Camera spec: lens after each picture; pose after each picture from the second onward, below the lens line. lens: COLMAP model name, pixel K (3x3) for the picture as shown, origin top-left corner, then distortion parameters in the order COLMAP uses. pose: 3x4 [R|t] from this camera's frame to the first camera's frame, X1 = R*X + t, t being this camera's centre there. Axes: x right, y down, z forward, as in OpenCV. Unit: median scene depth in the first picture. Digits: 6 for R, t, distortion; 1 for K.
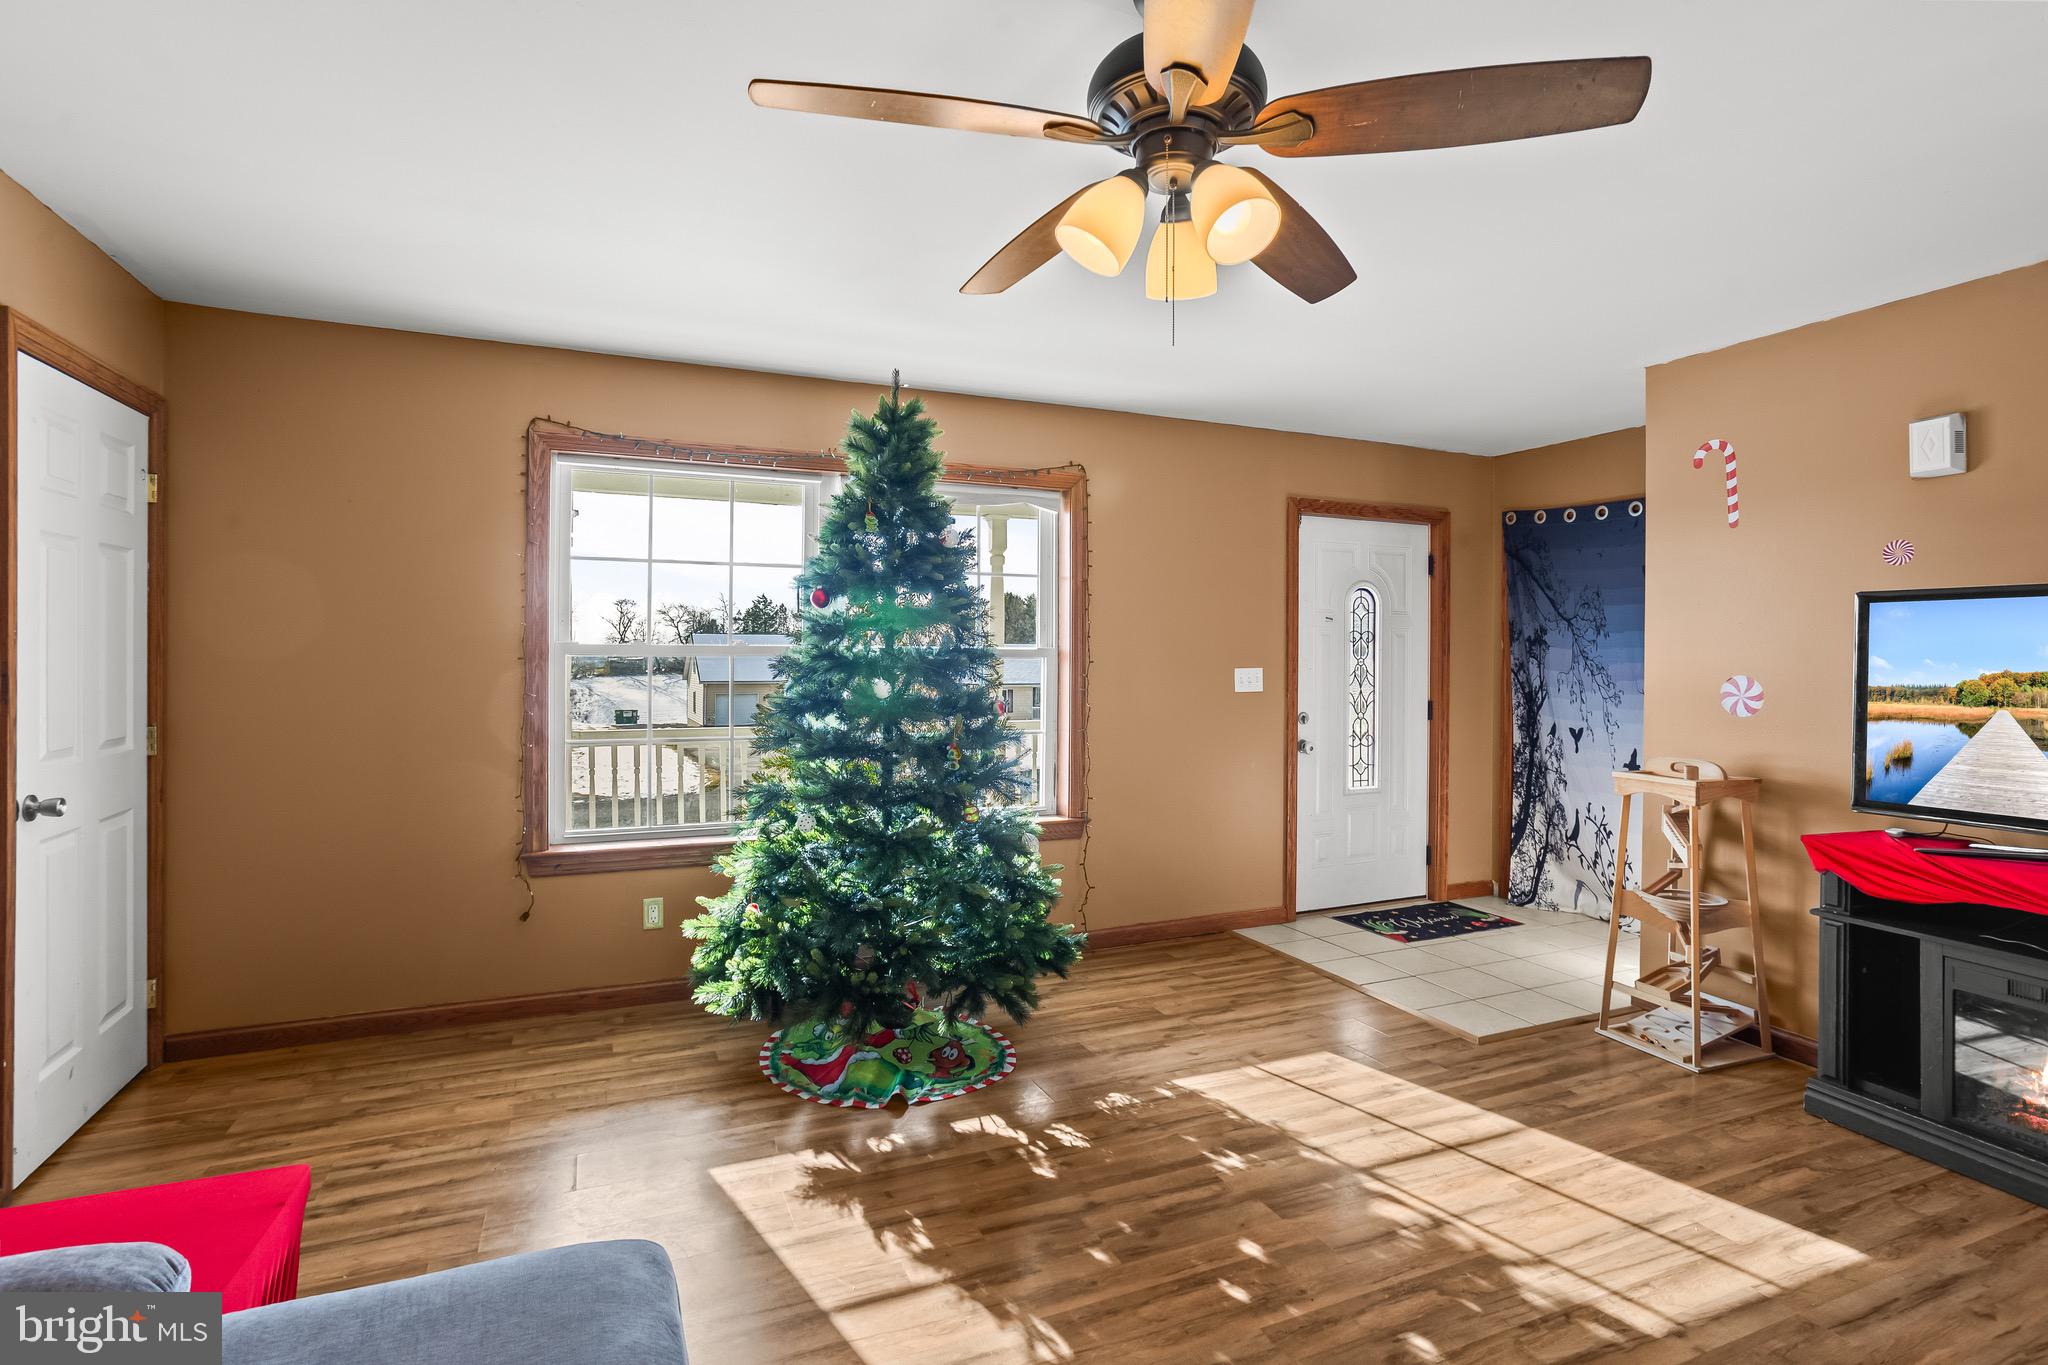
lens RADIAL K [[996.8, 0, 1031.4], [0, 996.8, 651.8], [0, 0, 1]] dist [-0.046642, 0.034730]
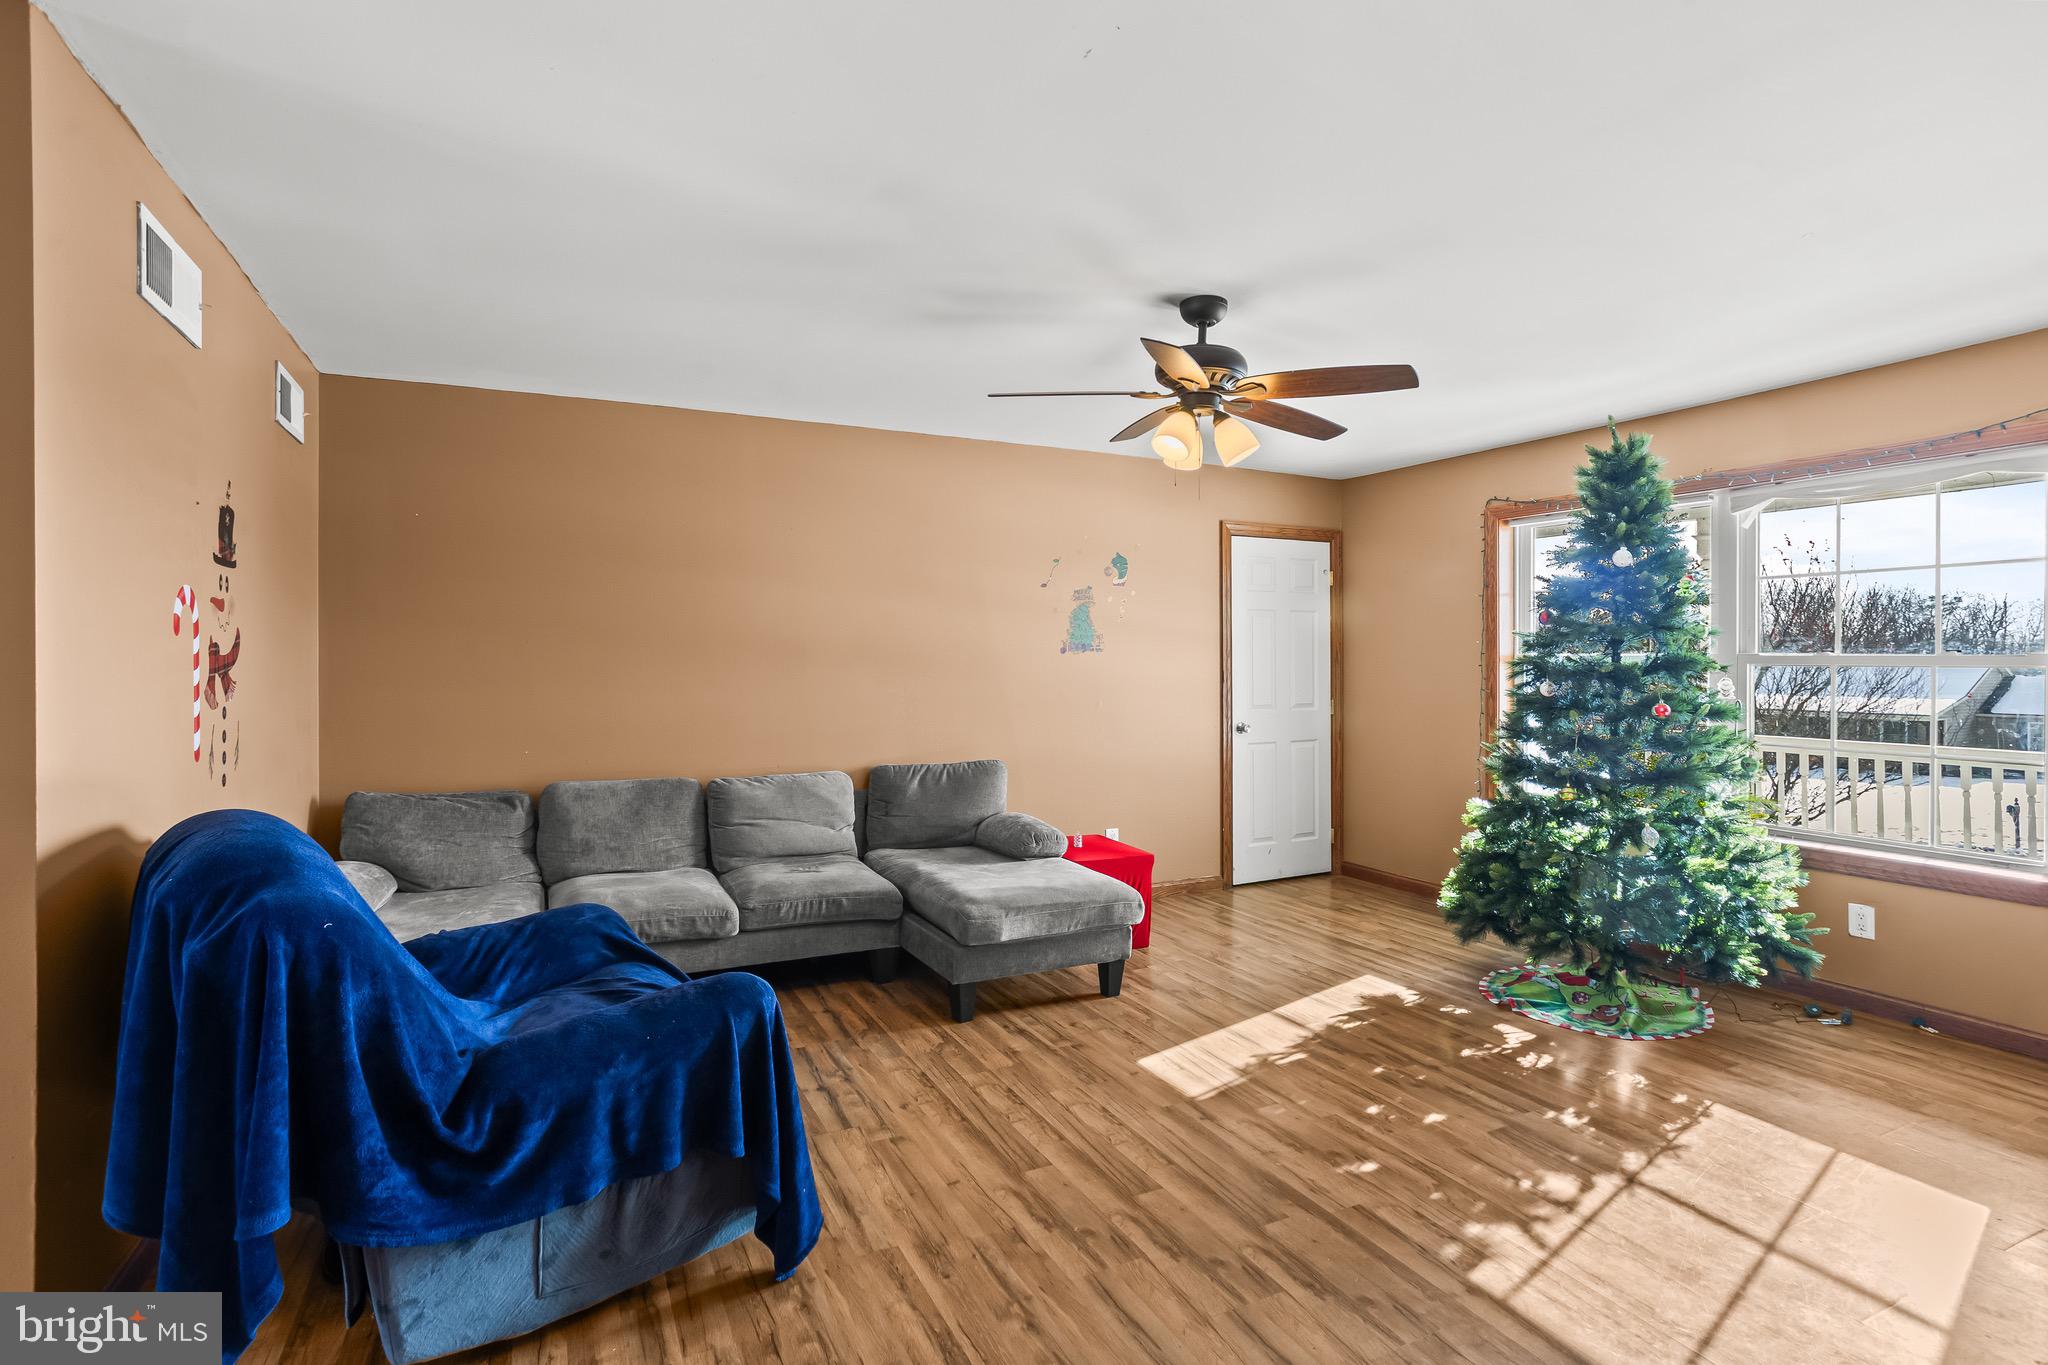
lens RADIAL K [[1012.7, 0, 1018.5], [0, 1012.7, 665.8], [0, 0, 1]] dist [-0.057394, 0.045210]
pose [[0.038359, -0.004219, -0.999255, 1.284884], [0.001322, 0.999990, -0.004172, 0.016752], [0.999263, -0.001161, 0.038364, 0.345797]]
